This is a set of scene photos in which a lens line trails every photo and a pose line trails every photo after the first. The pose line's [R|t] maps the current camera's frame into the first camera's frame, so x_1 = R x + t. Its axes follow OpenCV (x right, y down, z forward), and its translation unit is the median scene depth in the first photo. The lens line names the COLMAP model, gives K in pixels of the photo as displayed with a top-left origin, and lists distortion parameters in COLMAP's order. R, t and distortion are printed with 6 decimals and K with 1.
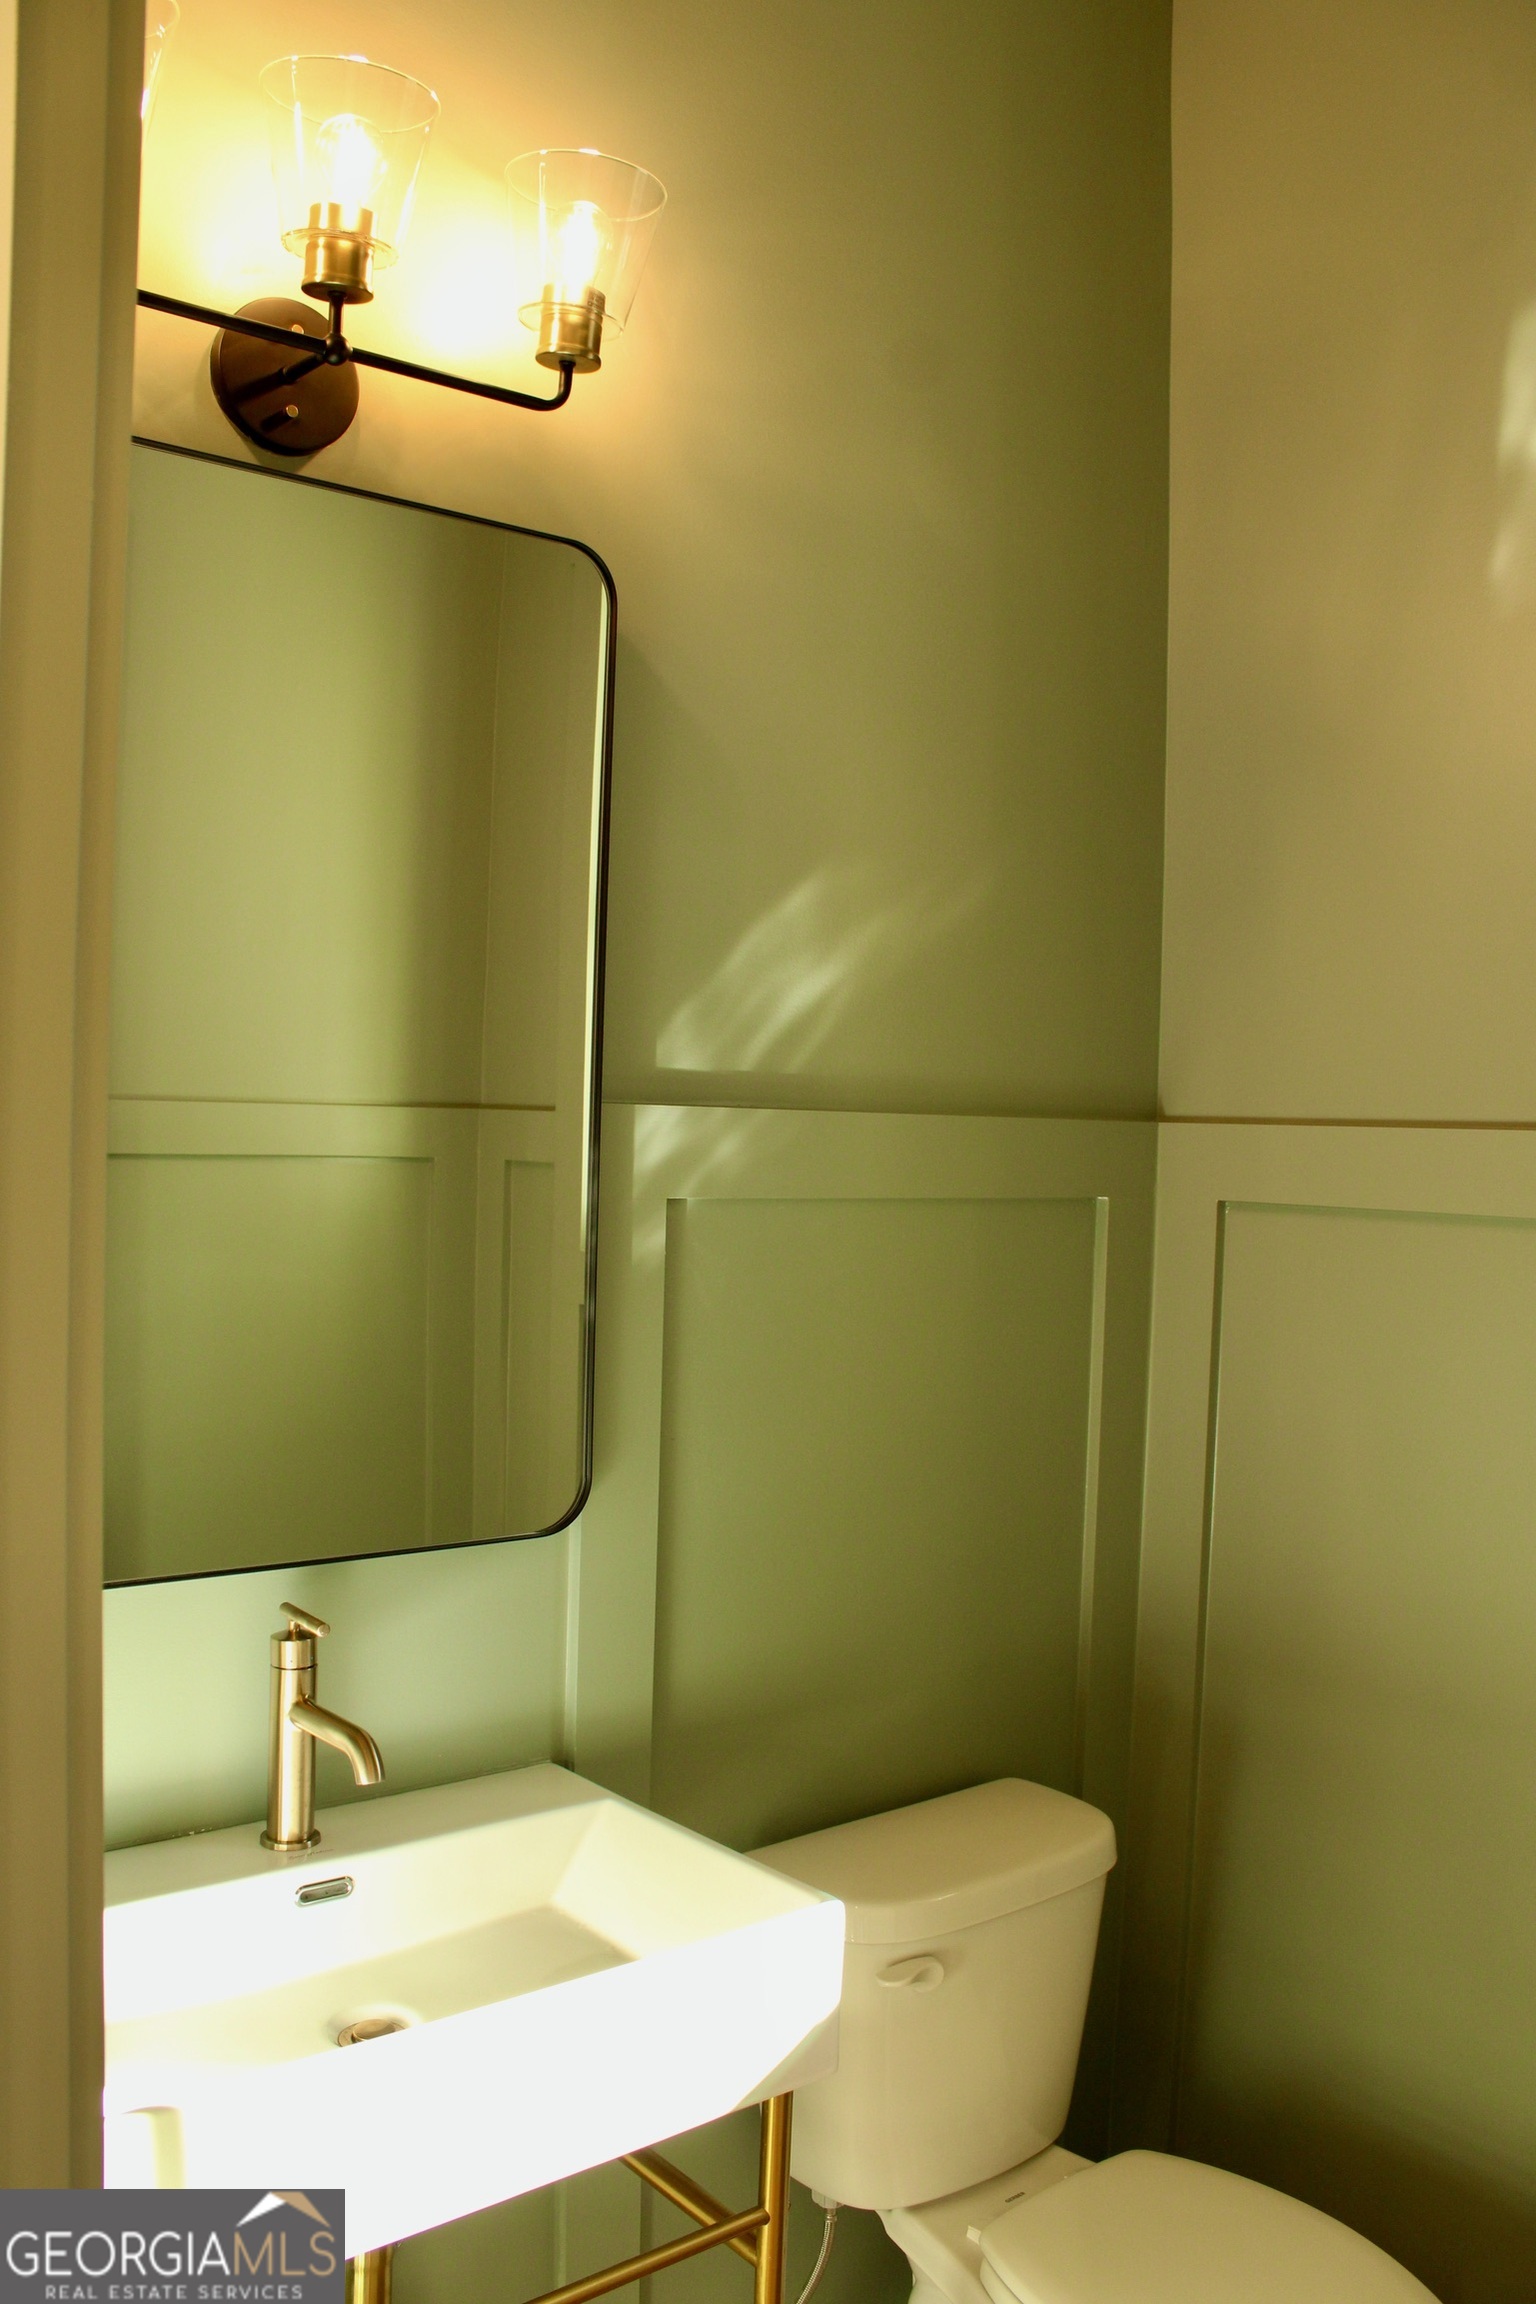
lens RADIAL K [[1900.2, 0, 769.8], [0, 1900.2, 1173.1], [0, 0, 1]] dist [-0.176761, 0.139084]
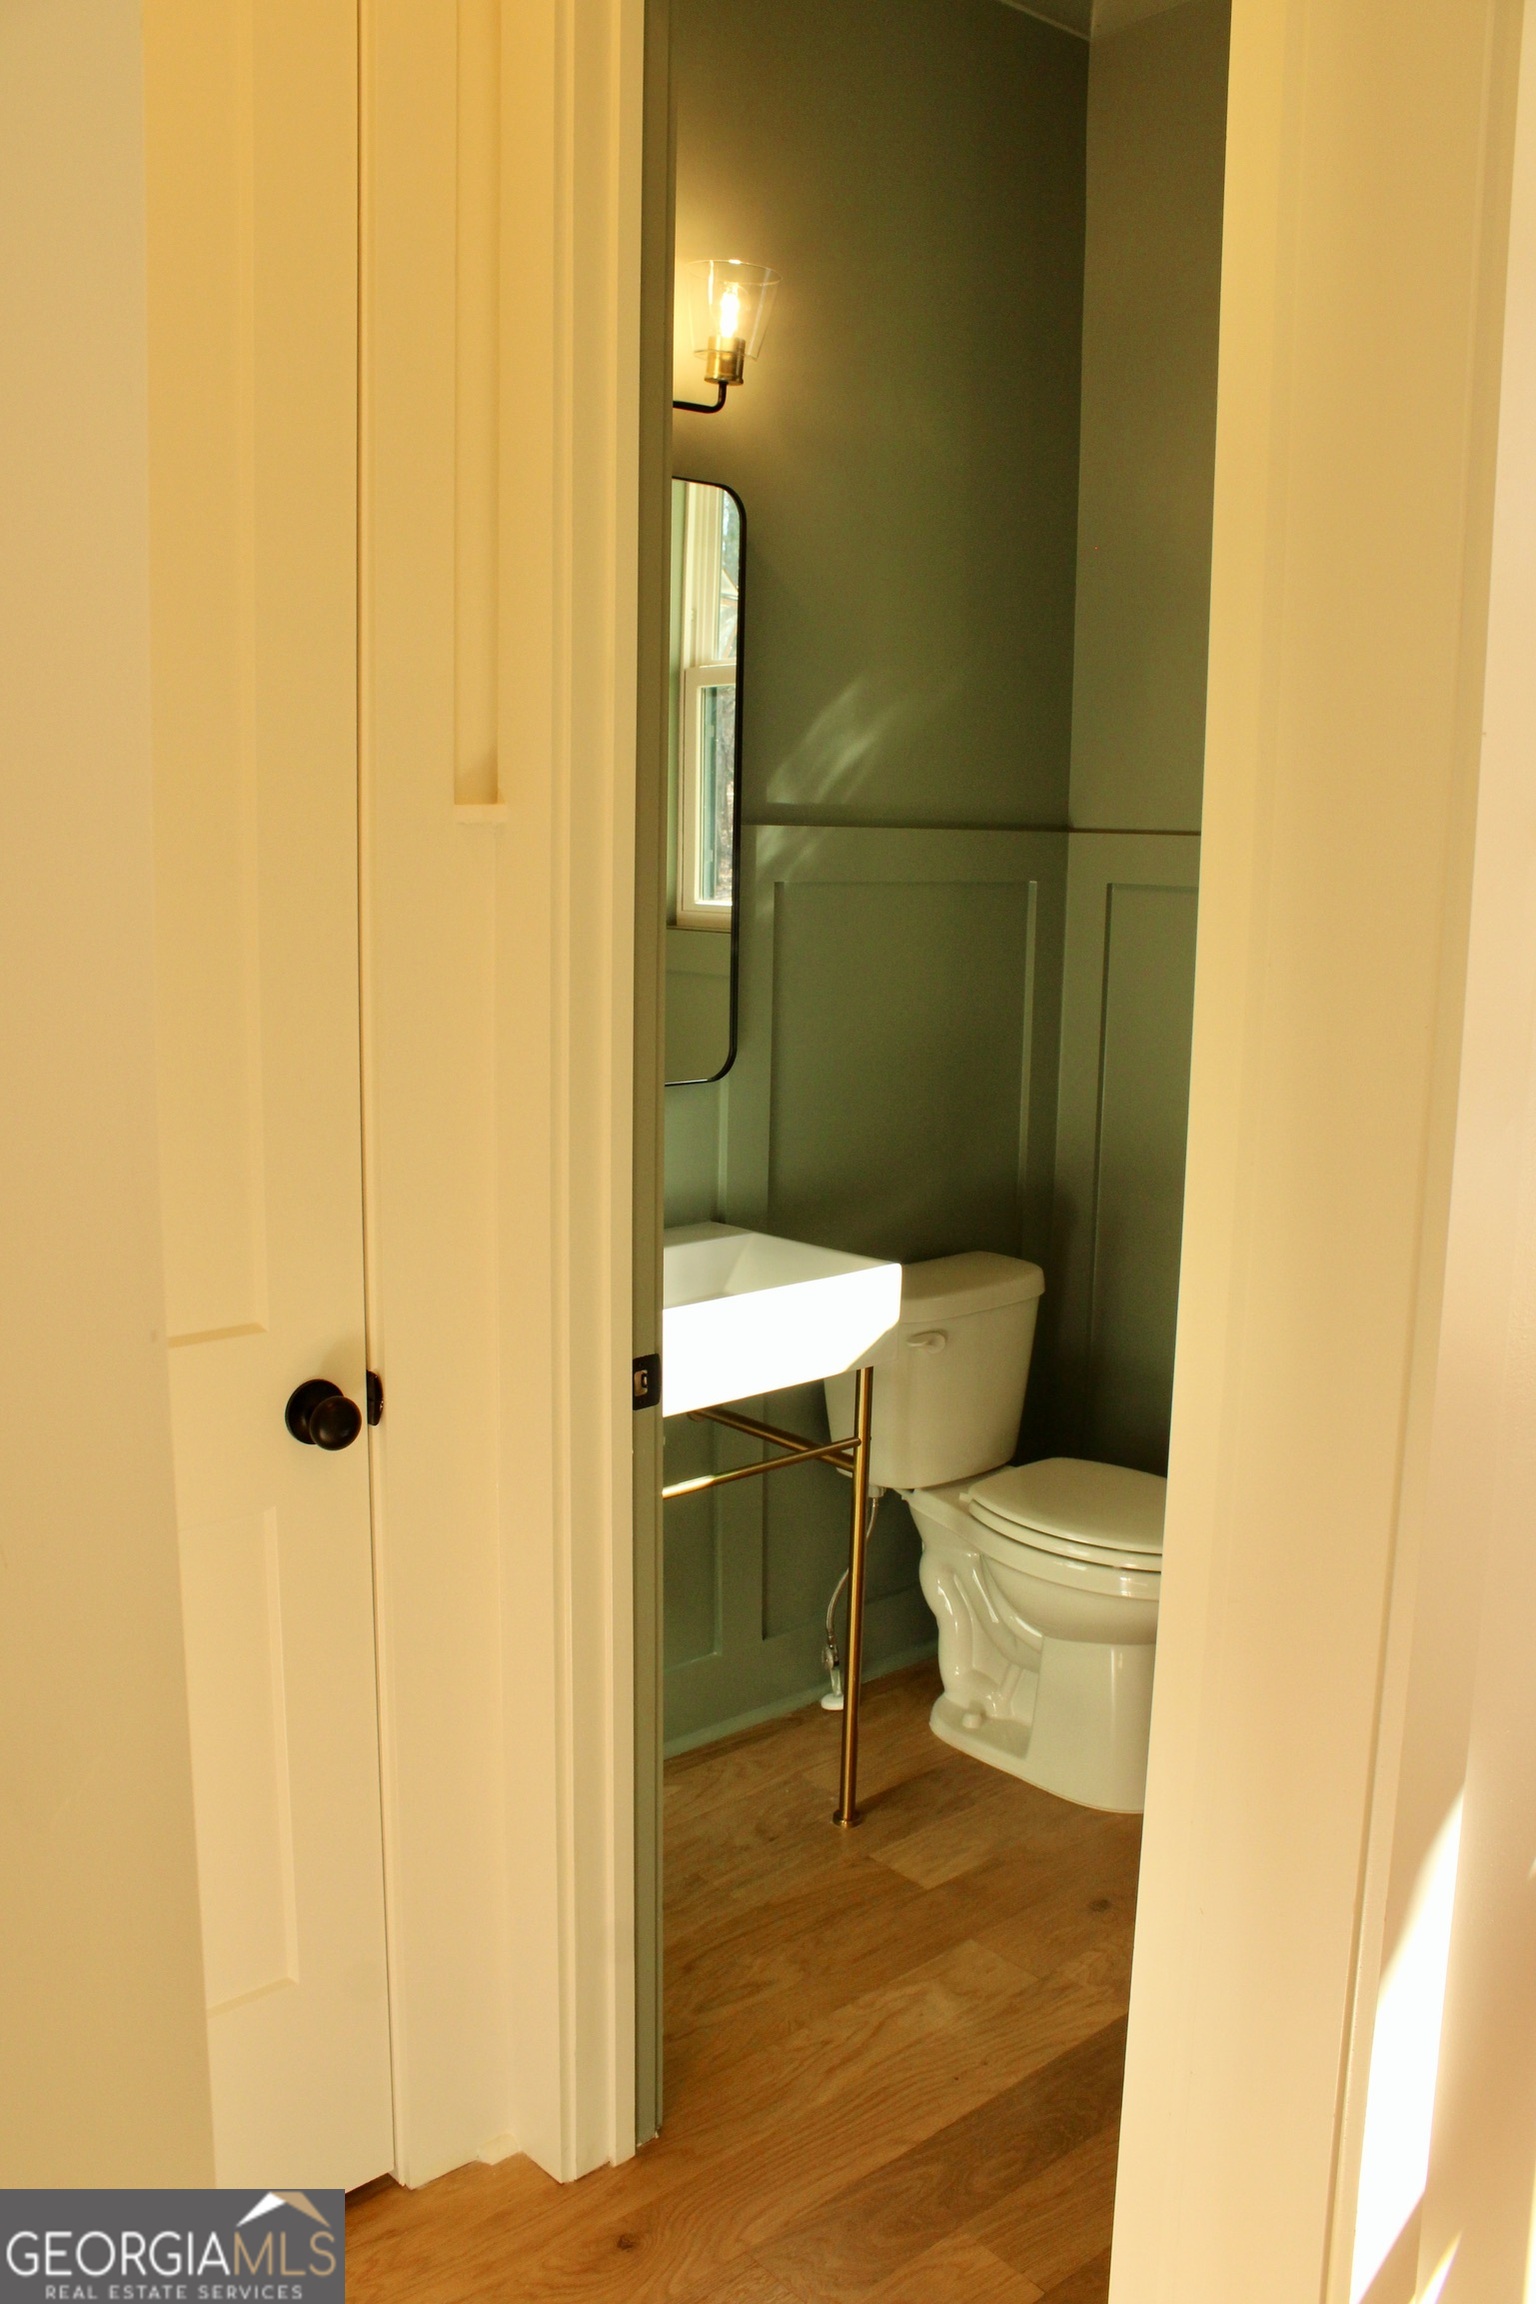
lens RADIAL K [[1895.8, 0, 768.0], [0, 1895.8, 1152.0], [0, 0, 1]] dist [-0.175840, 0.140293]
pose [[0.998964, -0.018966, 0.041366, -0.131615], [0.013147, 0.990531, 0.136659, 0.021724], [-0.043566, -0.135974, 0.989754, -0.661878]]
